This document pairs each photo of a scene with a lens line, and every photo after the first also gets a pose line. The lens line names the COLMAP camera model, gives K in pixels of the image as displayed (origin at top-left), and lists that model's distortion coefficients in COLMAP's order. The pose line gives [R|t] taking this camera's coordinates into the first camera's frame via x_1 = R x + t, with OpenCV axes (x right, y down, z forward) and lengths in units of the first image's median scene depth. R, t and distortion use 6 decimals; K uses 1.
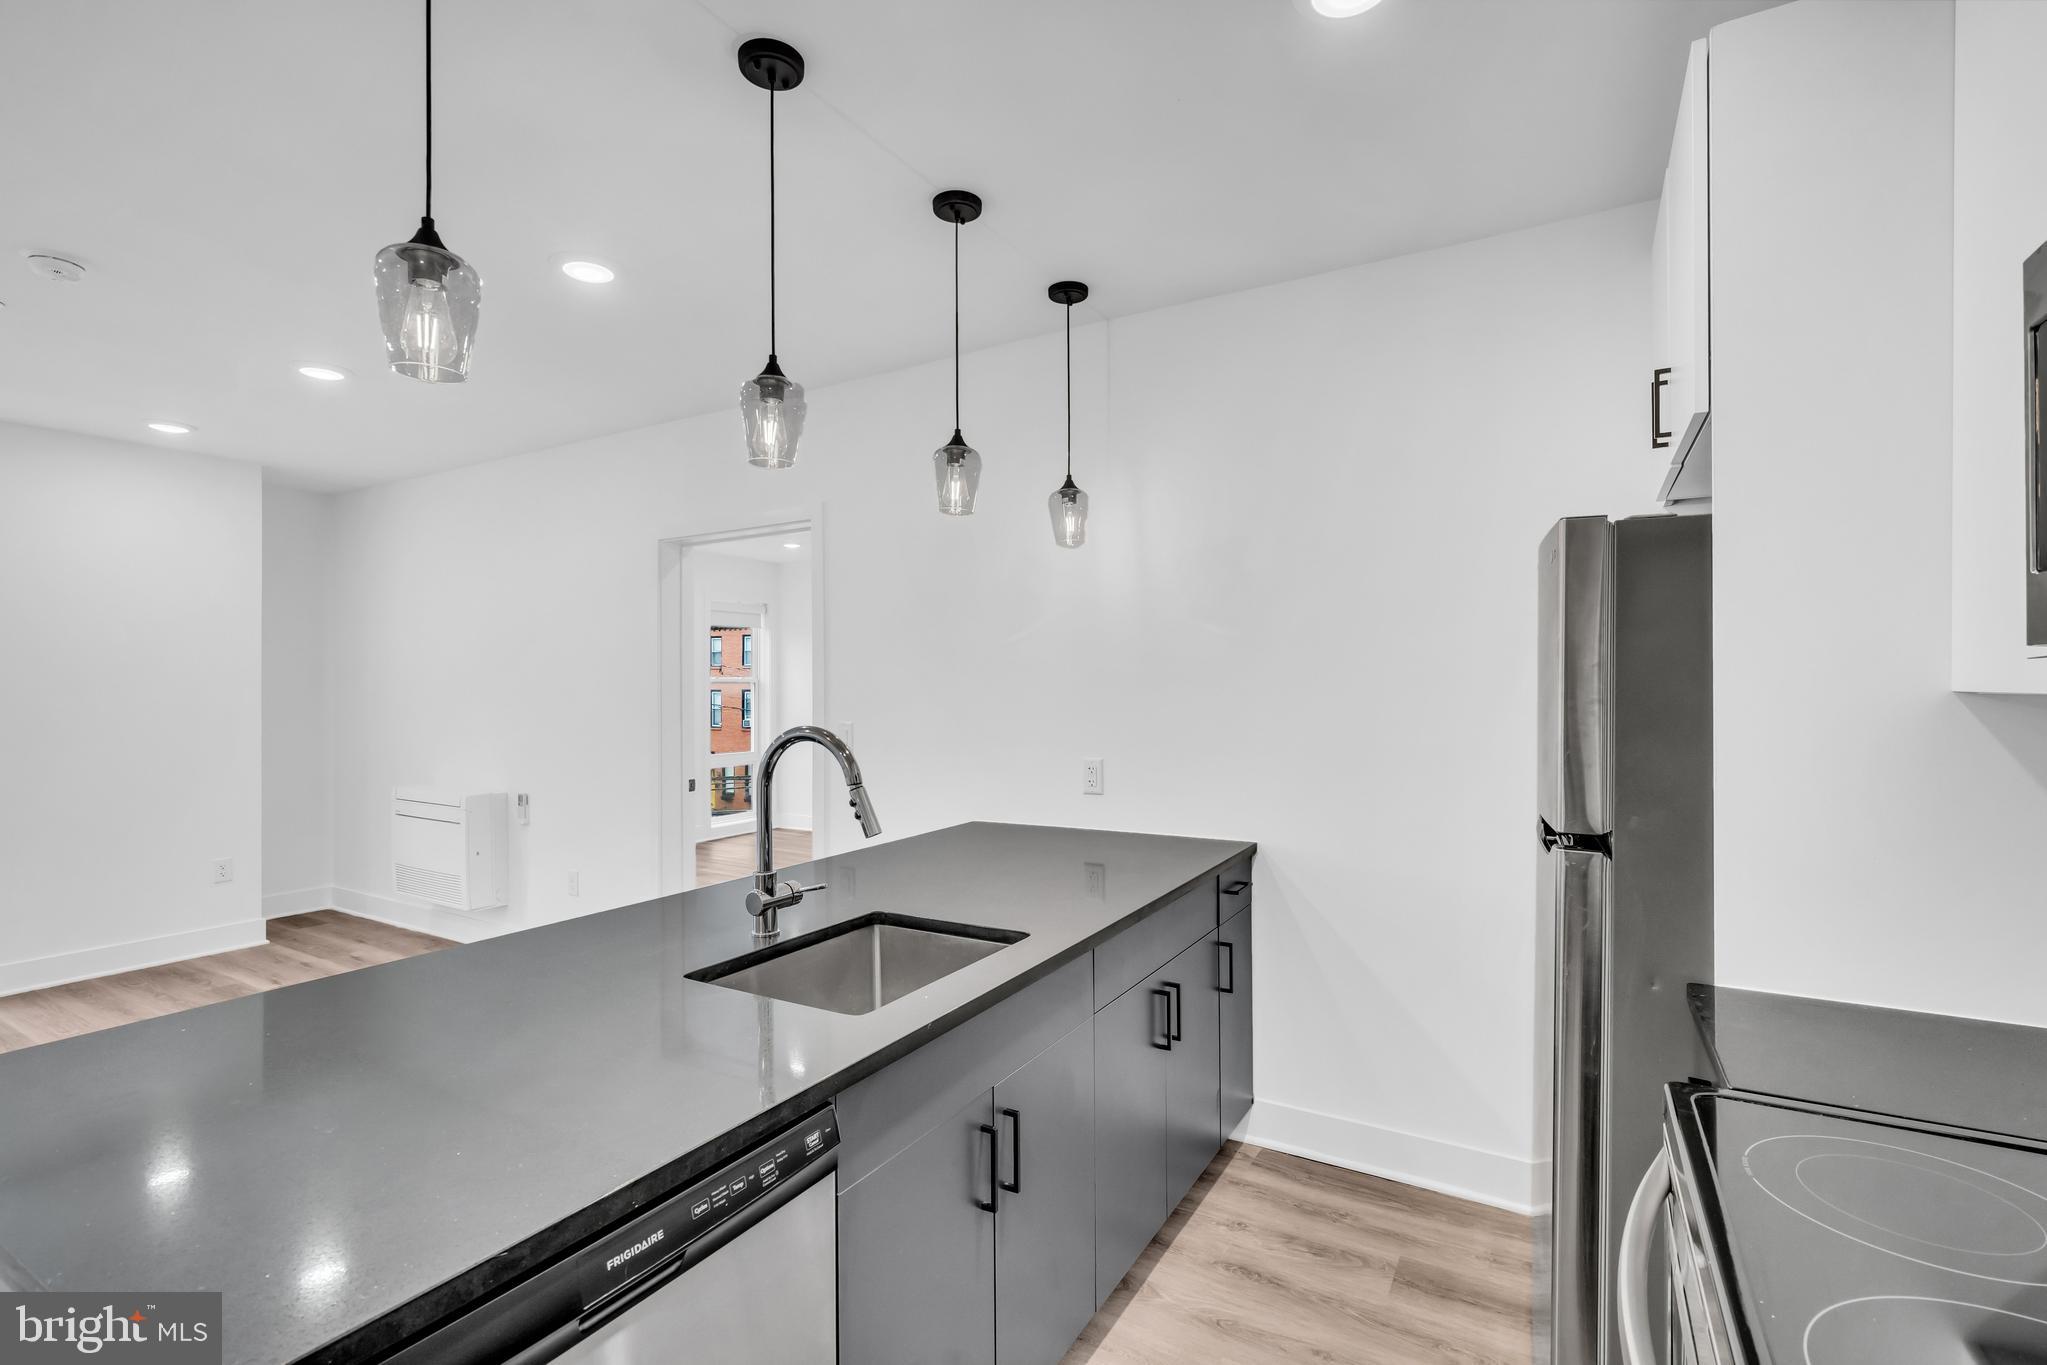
lens RADIAL K [[928.6, 0, 1024.1], [0, 928.6, 687.9], [0, 0, 1]] dist [-0.001923, 0.001300]
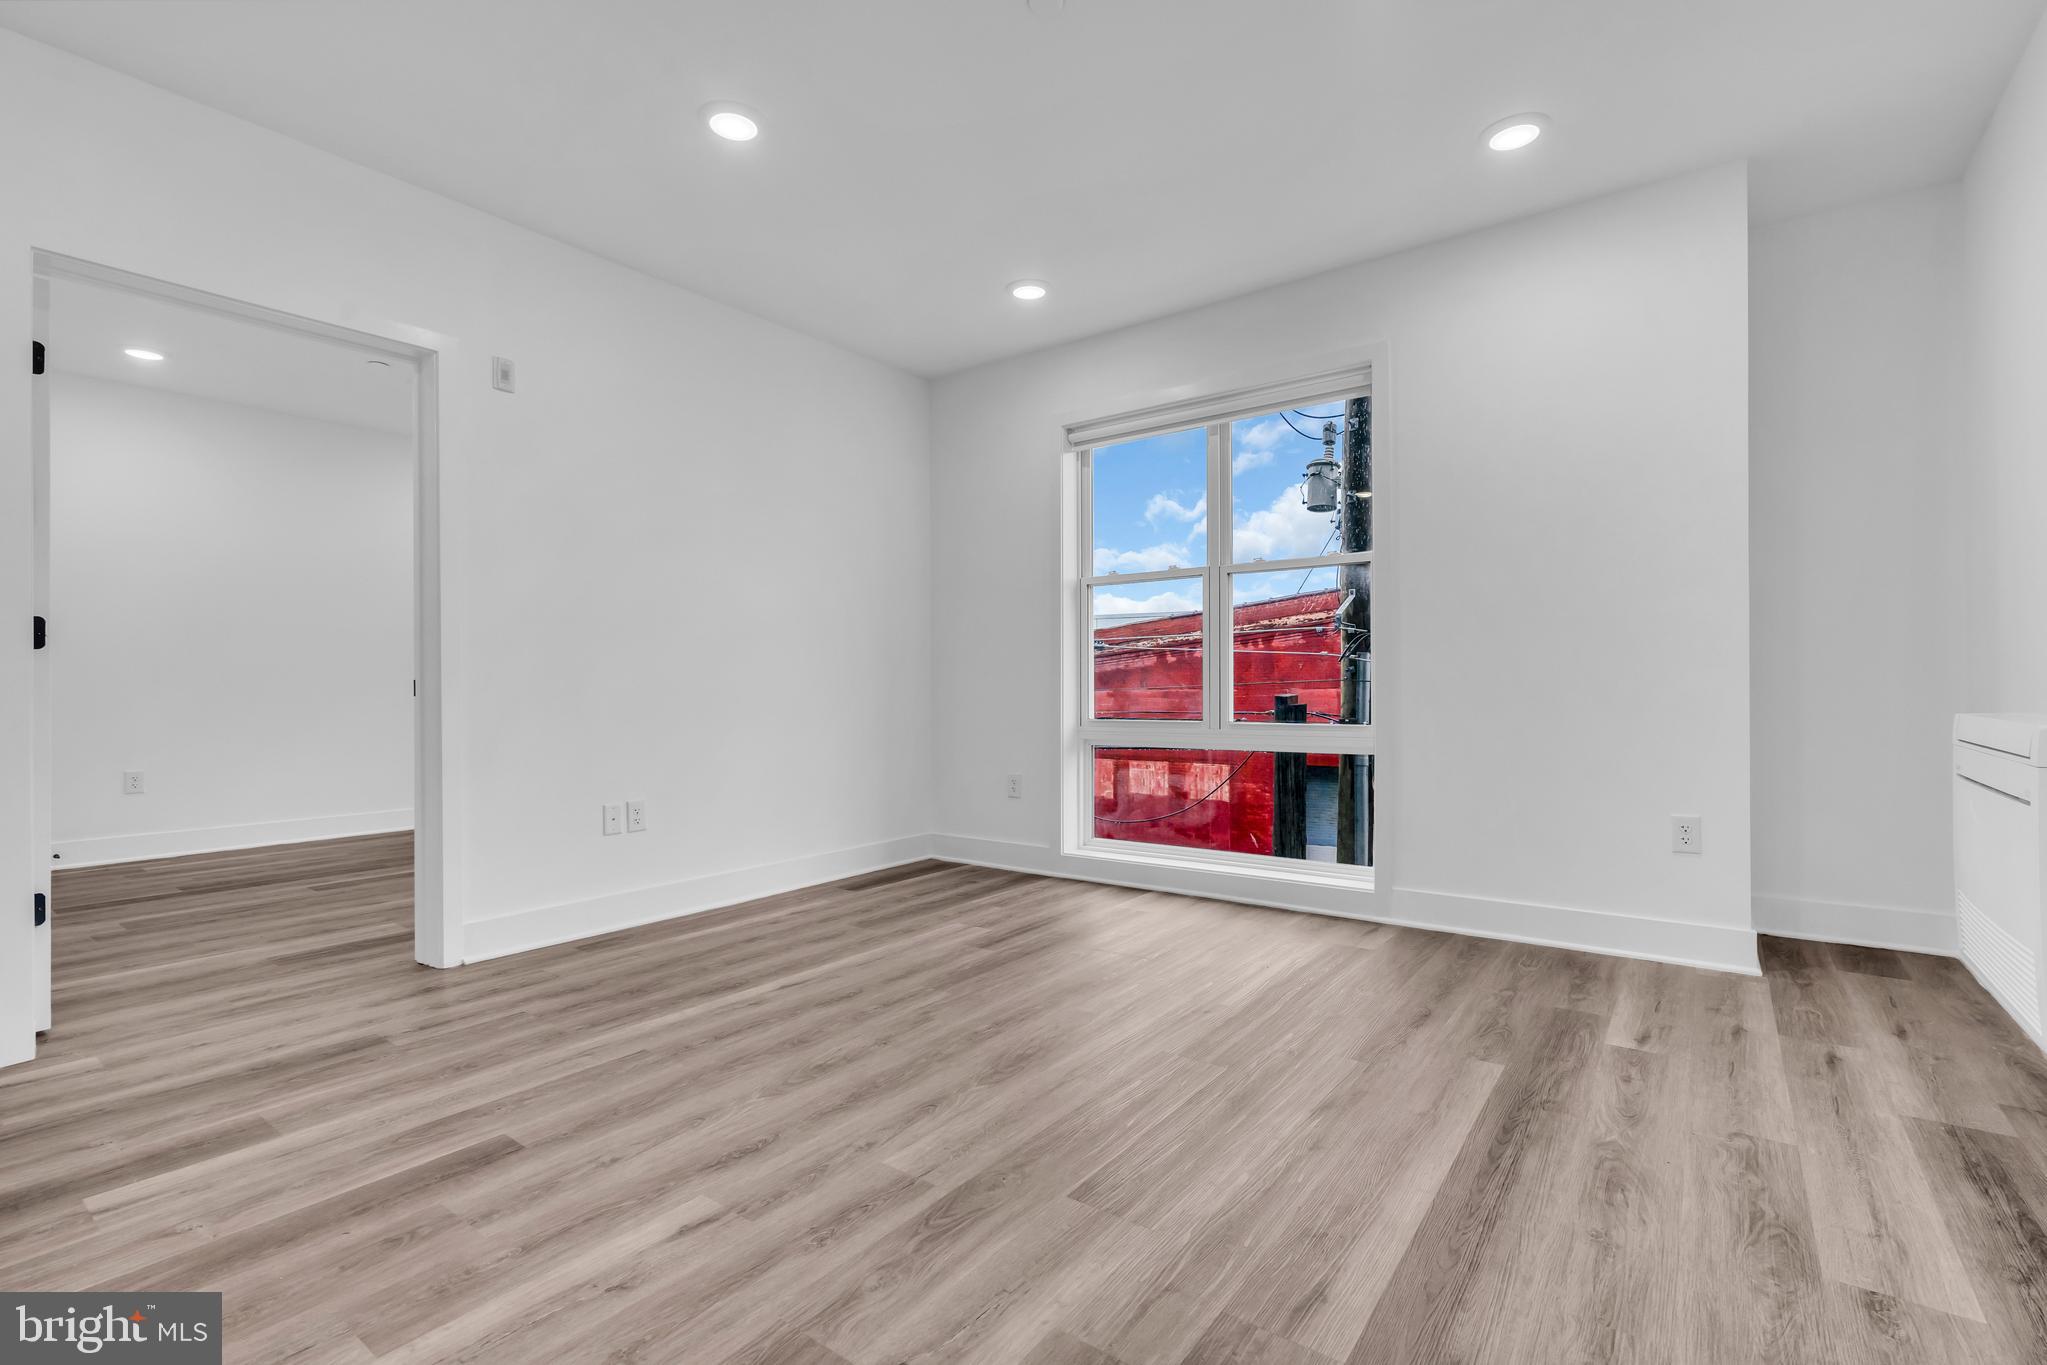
lens RADIAL K [[928.6, 0, 1024.1], [0, 928.6, 680.4], [0, 0, 1]] dist [-0.001923, 0.001300]
pose [[-0.101794, -0.003107, -0.994801, -0.413035], [0.005701, 0.999977, -0.003707, 0.193873], [0.994789, -0.006049, -0.101774, 1.291435]]
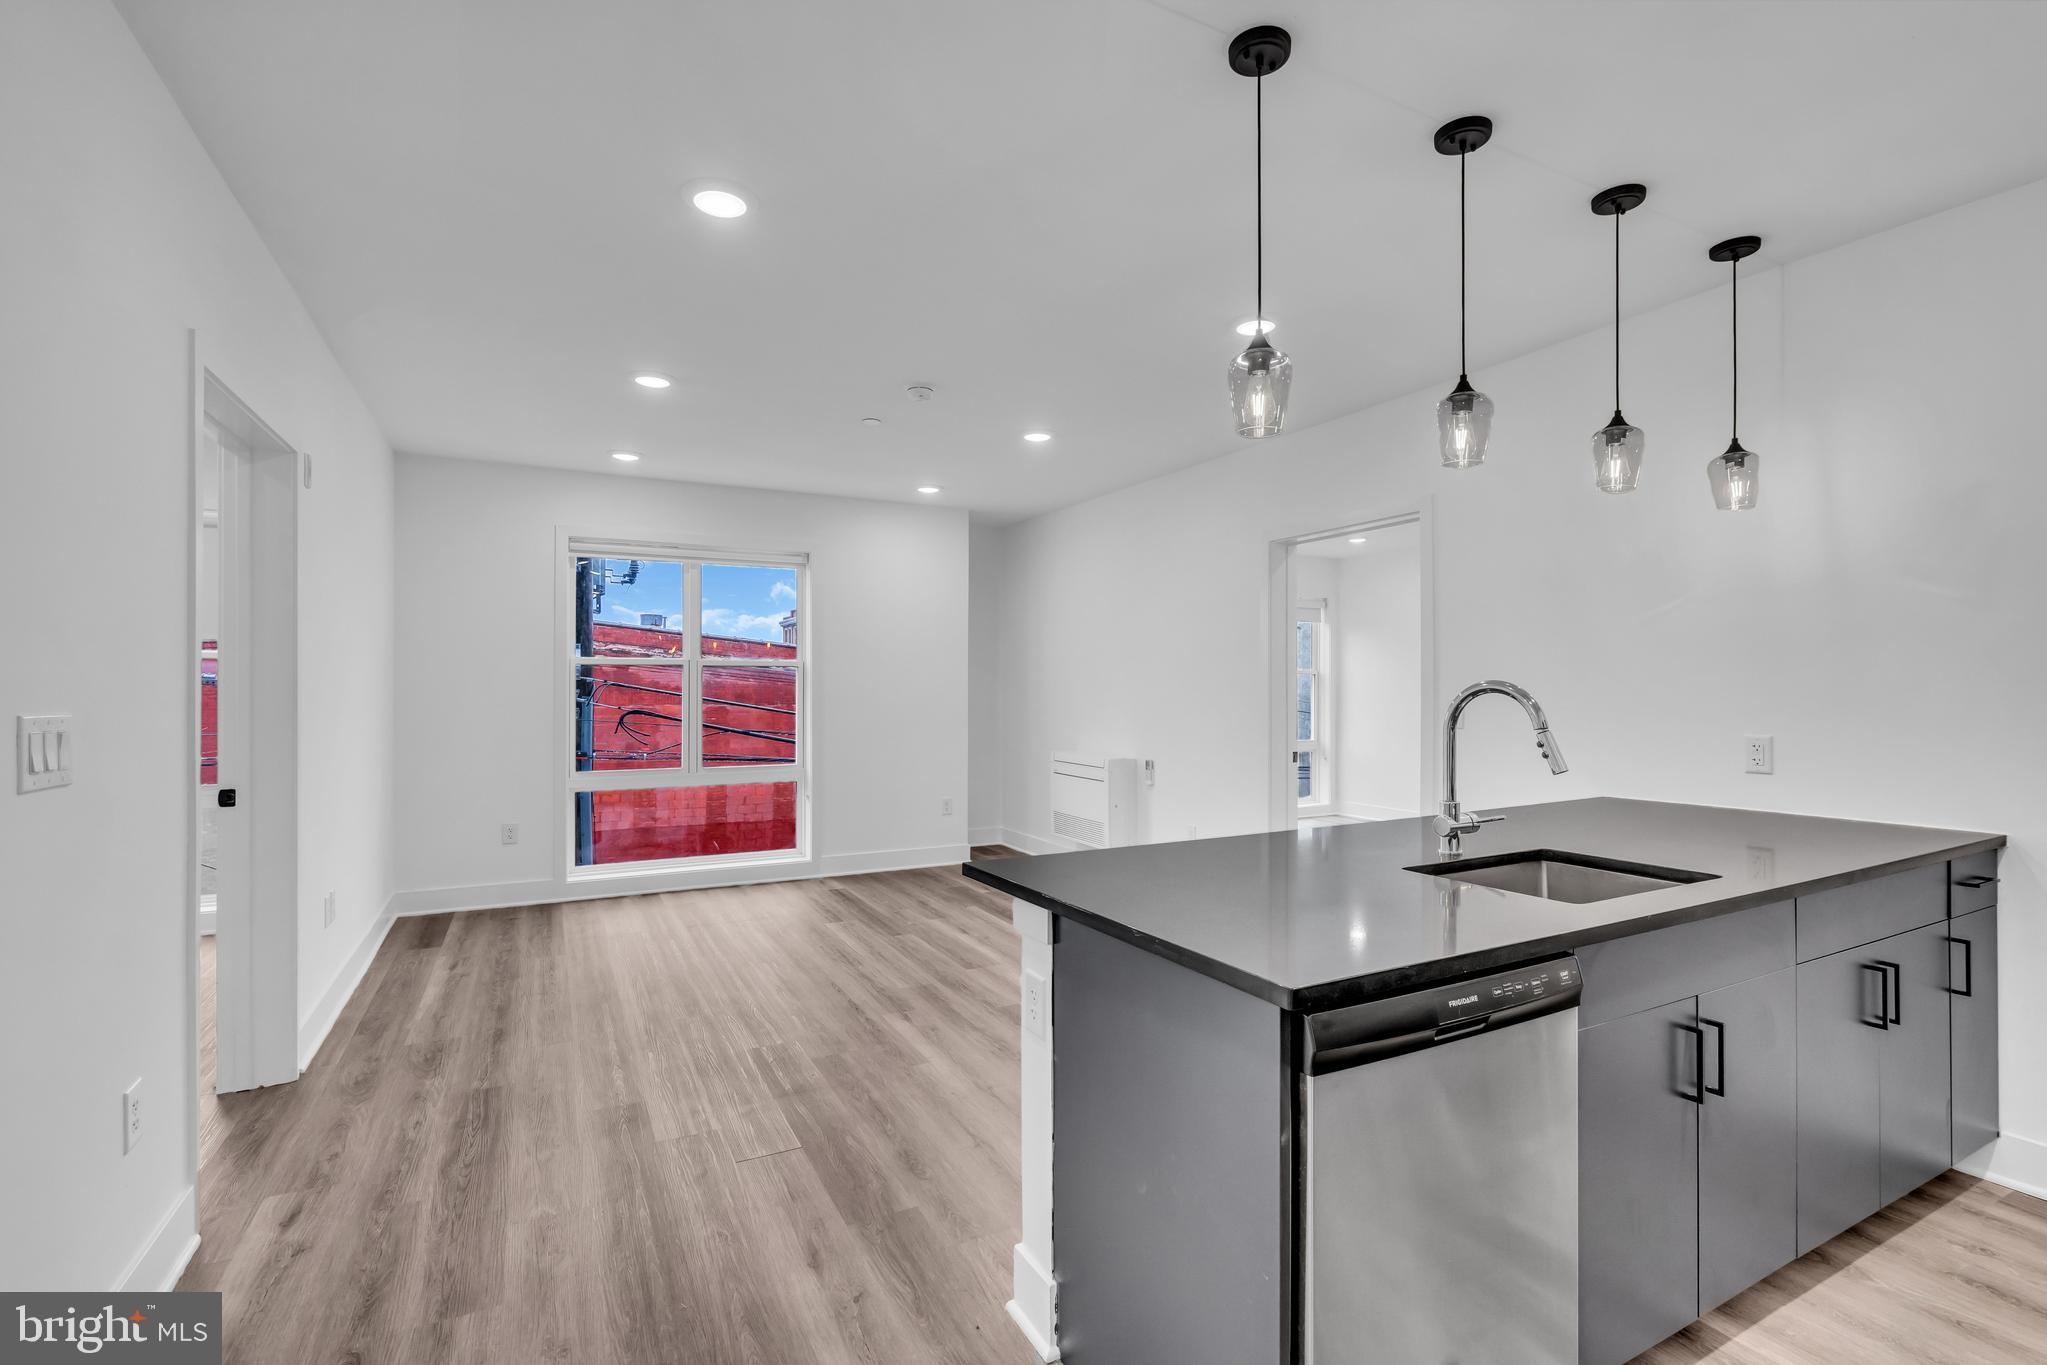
lens RADIAL K [[928.6, 0, 1025.2], [0, 928.6, 688.4], [0, 0, 1]] dist [-0.001923, 0.001300]
pose [[0.854094, 0.004351, -0.520101, -0.095132], [-0.004332, 0.999990, 0.001252, 0.039384], [0.520101, 0.001184, 0.854104, -0.249983]]
